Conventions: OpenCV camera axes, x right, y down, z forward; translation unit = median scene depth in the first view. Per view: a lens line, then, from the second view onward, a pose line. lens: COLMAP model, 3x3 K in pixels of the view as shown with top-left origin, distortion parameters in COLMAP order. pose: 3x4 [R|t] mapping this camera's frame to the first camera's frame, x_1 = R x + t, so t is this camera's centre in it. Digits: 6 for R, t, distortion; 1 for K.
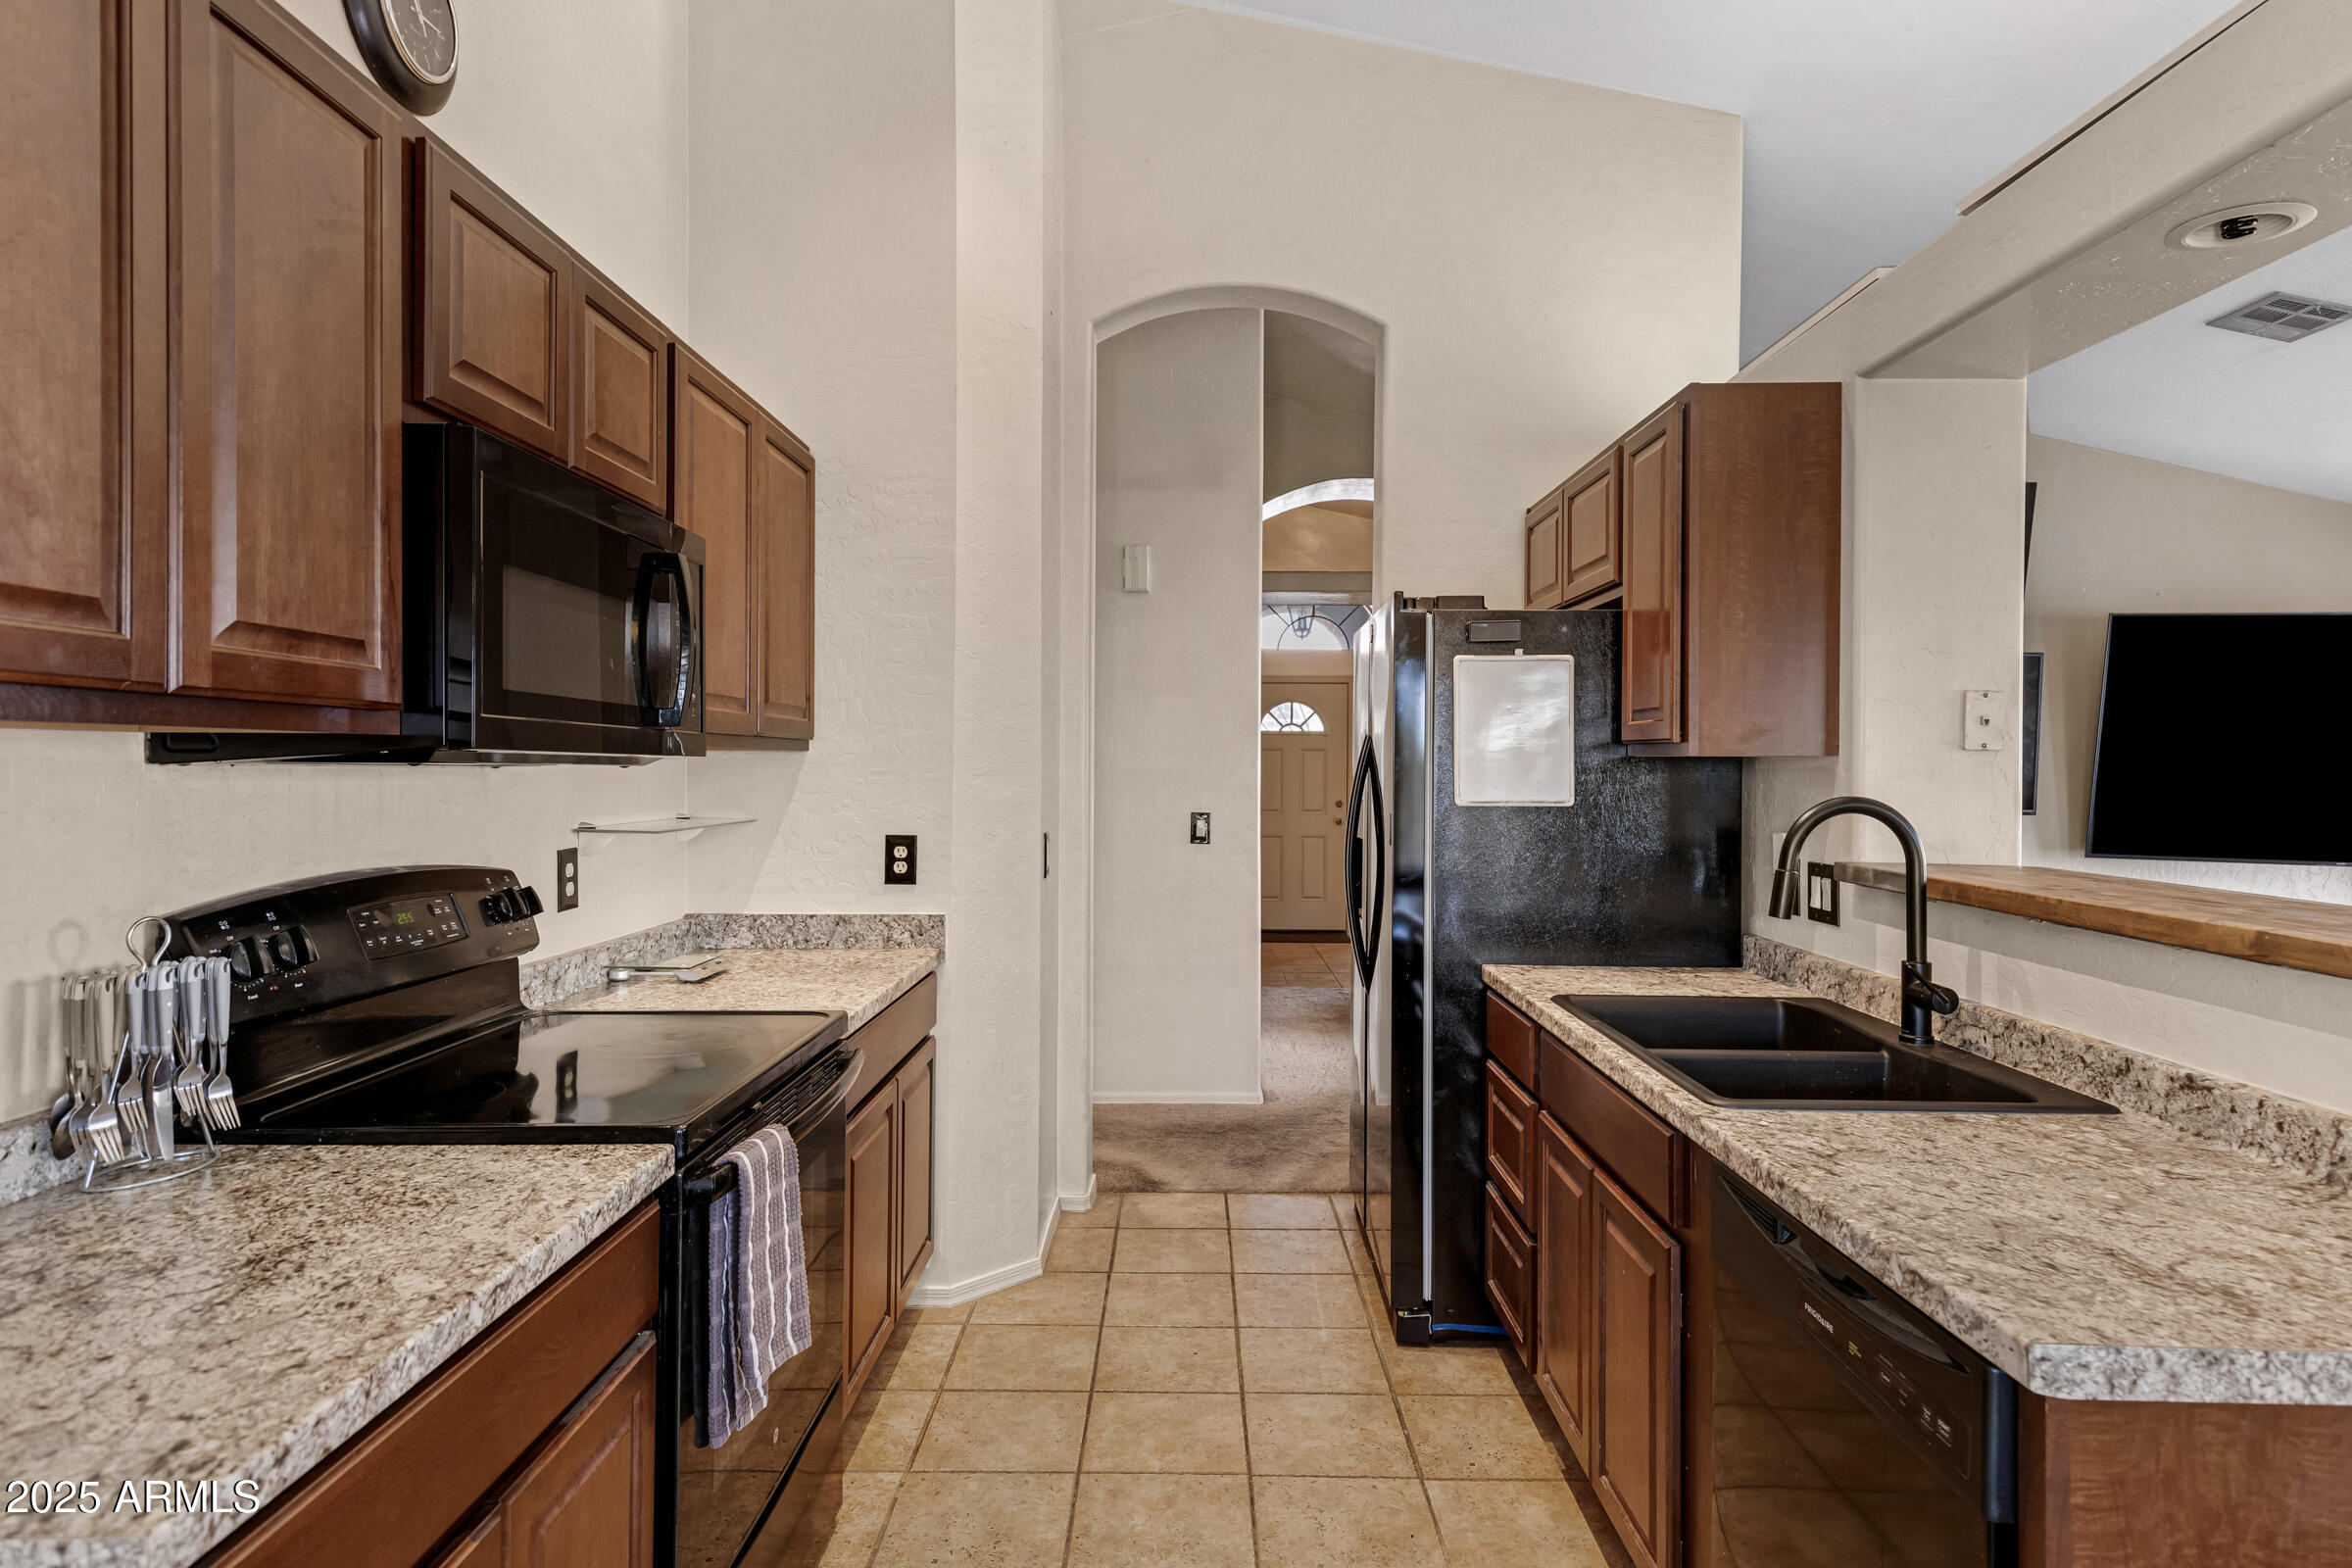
lens RADIAL K [[1330.1, 0, 1195.9], [0, 1330.1, 775.7], [0, 0, 1]] dist [0.026922, -0.006388]
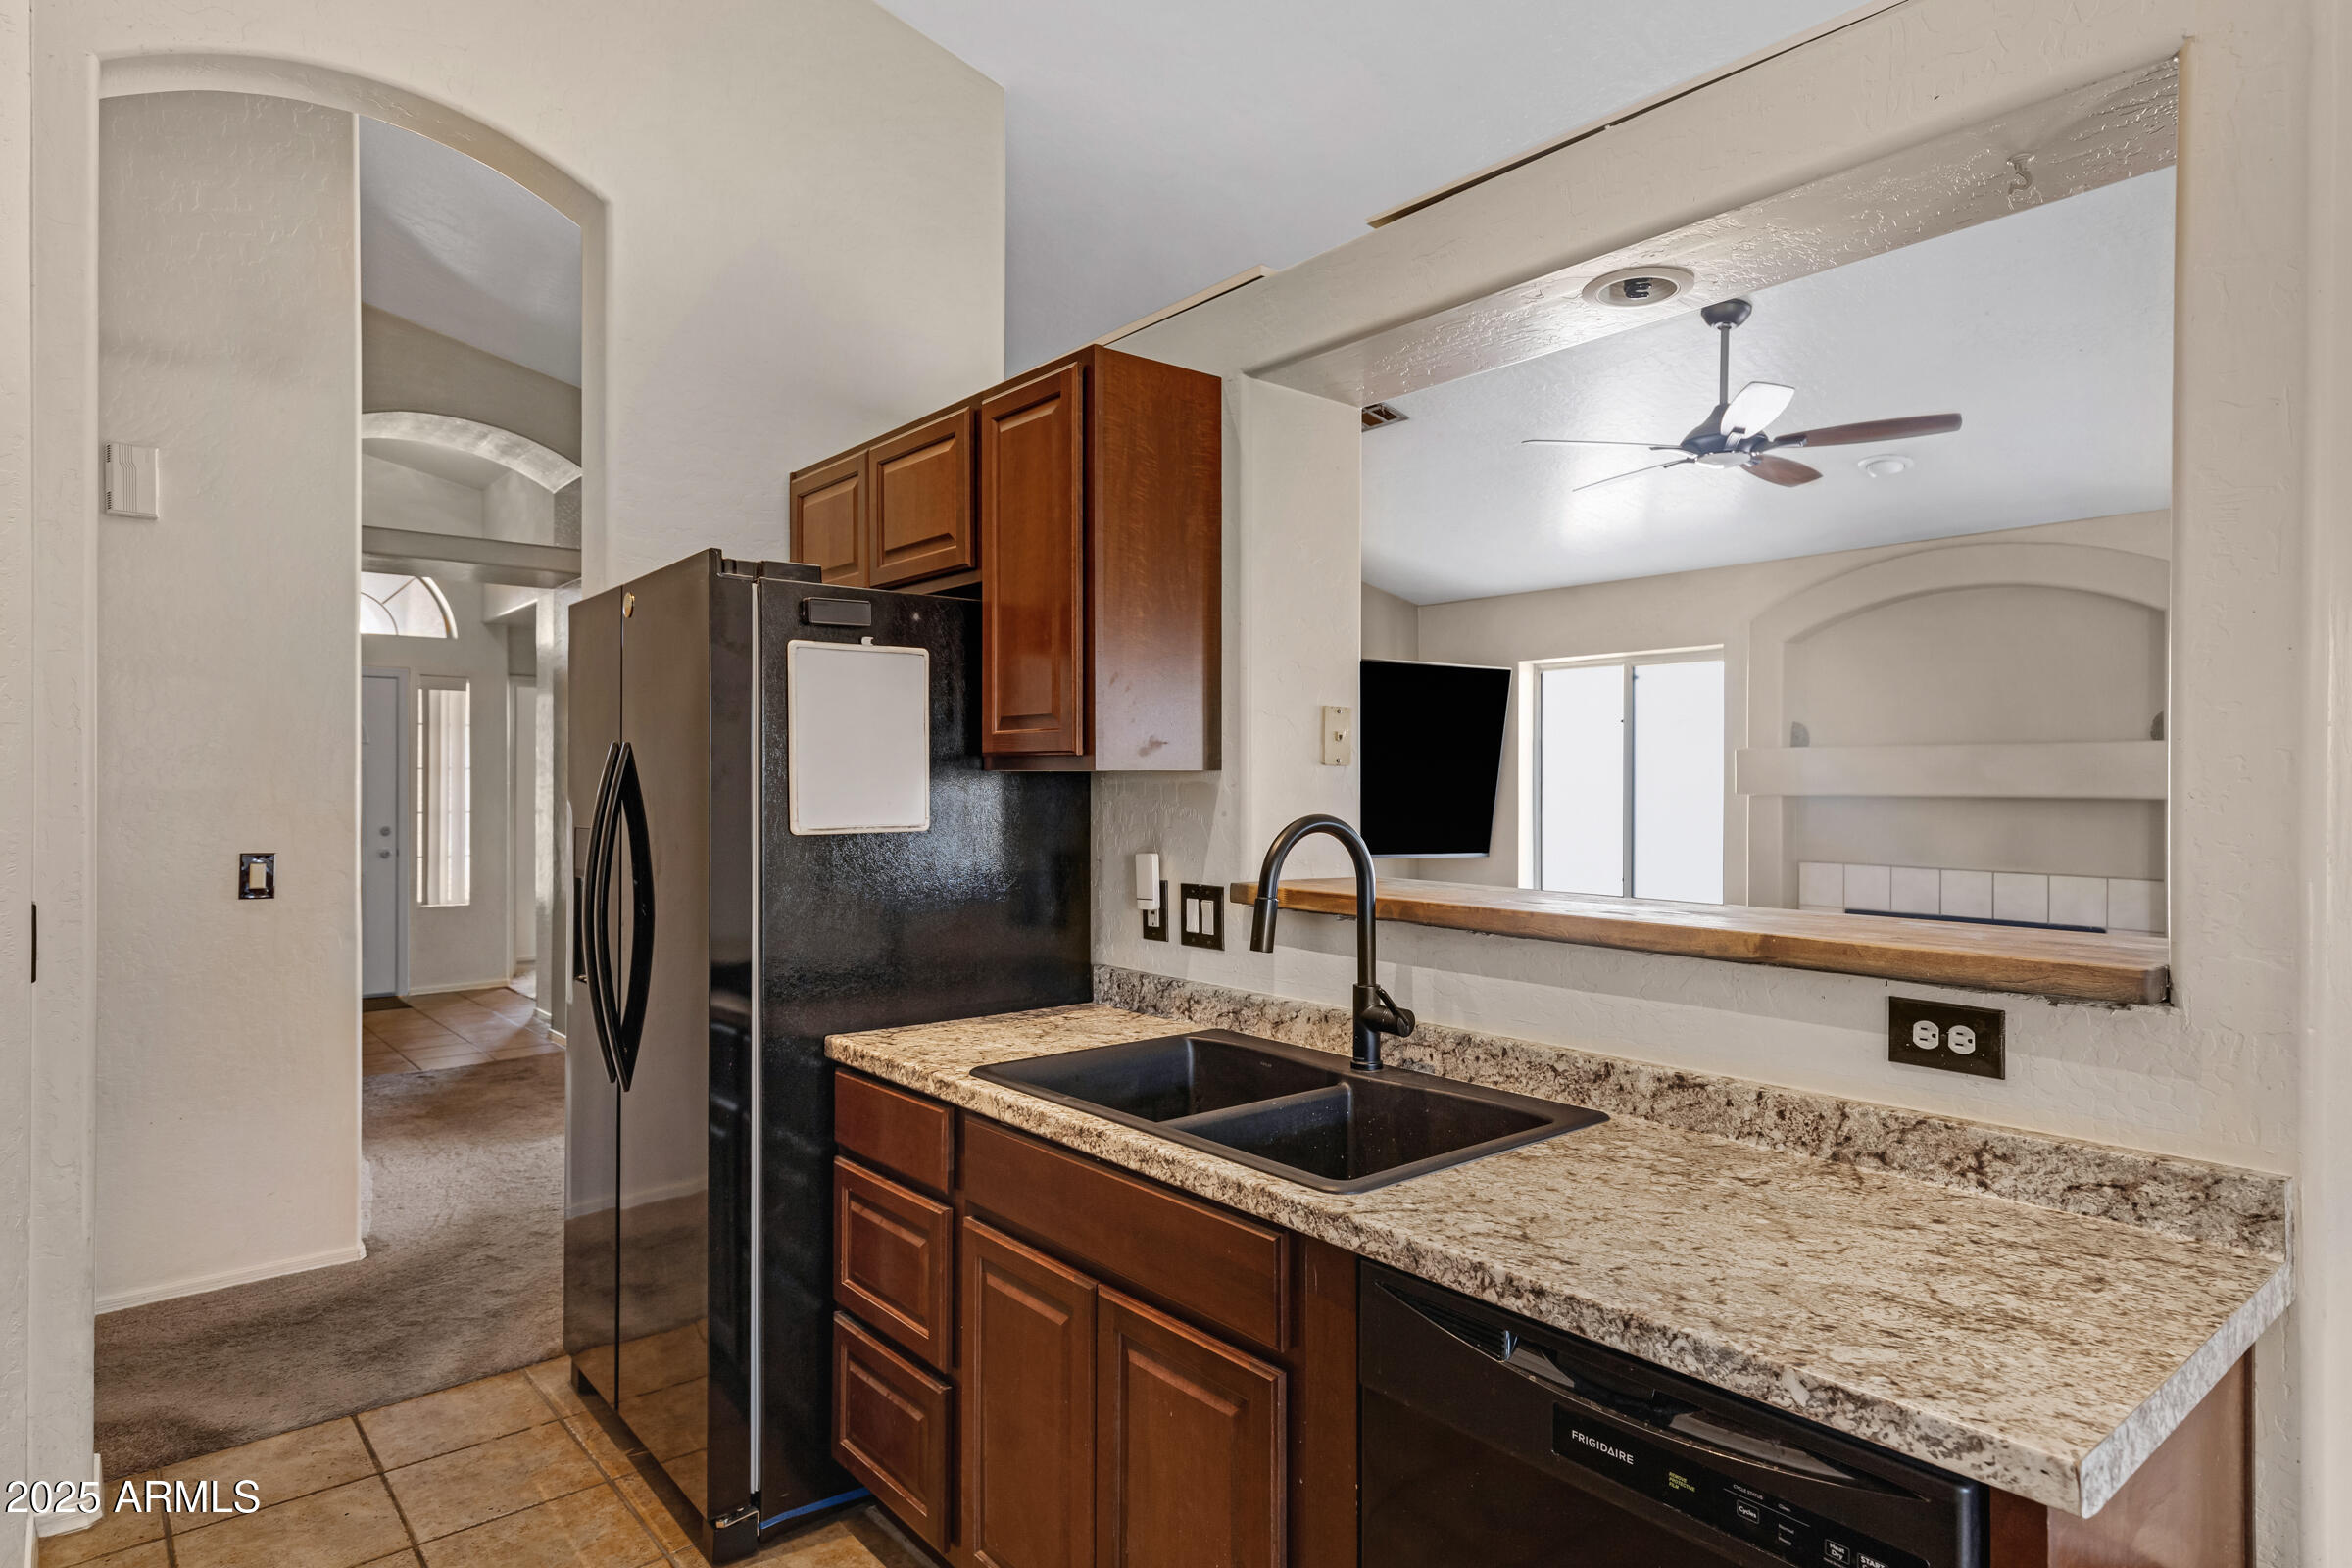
lens RADIAL K [[1330.1, 0, 1205.9], [0, 1330.1, 779.6], [0, 0, 1]] dist [0.026922, -0.006388]
pose [[0.756469, -0.004133, 0.654017, -0.148948], [0.009117, 0.999950, -0.004225, -0.004740], [-0.653967, 0.009159, 0.756468, 0.299424]]
